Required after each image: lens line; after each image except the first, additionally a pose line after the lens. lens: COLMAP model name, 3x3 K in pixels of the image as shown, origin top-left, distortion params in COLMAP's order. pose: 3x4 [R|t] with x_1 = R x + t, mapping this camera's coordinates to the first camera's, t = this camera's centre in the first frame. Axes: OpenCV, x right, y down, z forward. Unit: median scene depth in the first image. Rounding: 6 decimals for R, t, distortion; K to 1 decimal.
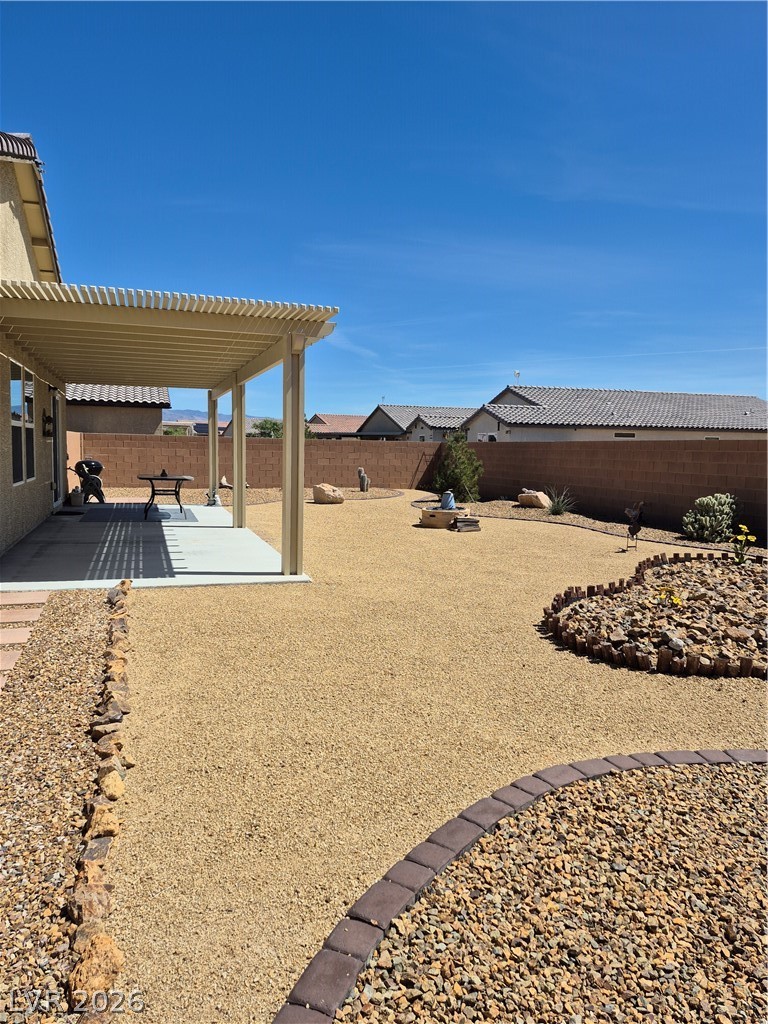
lens RADIAL K [[704.1, 0, 384.2], [0, 704.1, 509.8], [0, 0, 1]] dist [0.075004, -0.084721]
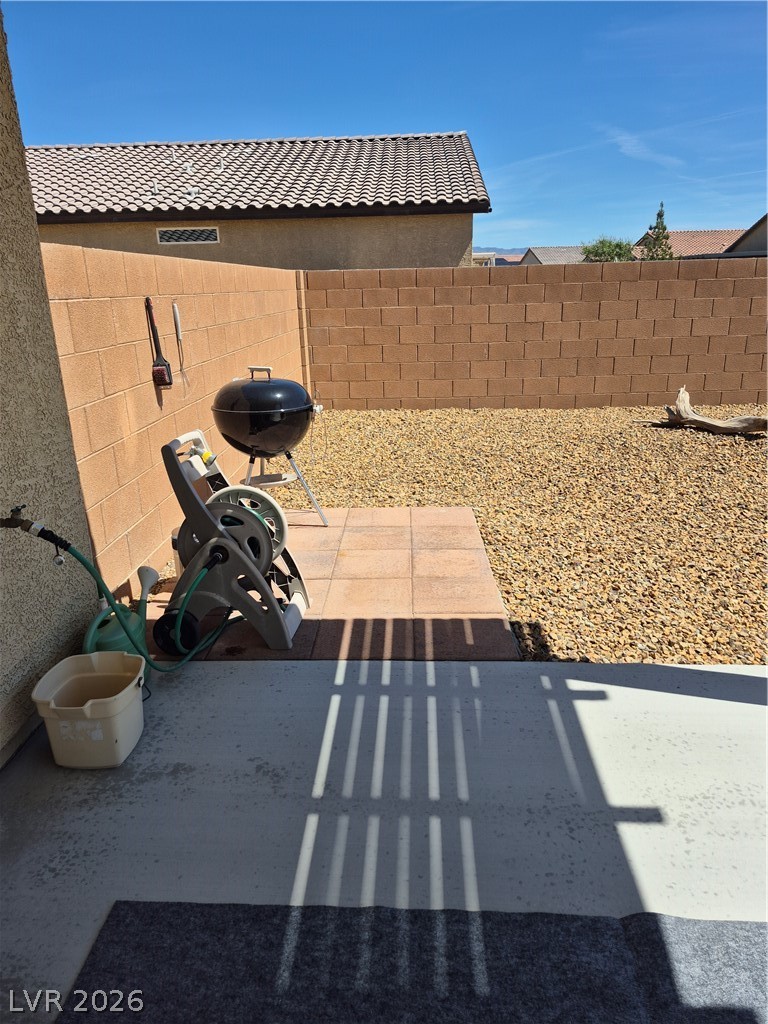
lens RADIAL K [[704.1, 0, 385.6], [0, 704.1, 513.6], [0, 0, 1]] dist [0.075004, -0.084721]
pose [[0.929807, 0.078919, -0.359487, -0.177586], [0.003268, 0.974931, 0.222481, -0.049722], [0.368033, -0.208040, 0.906240, 0.489352]]
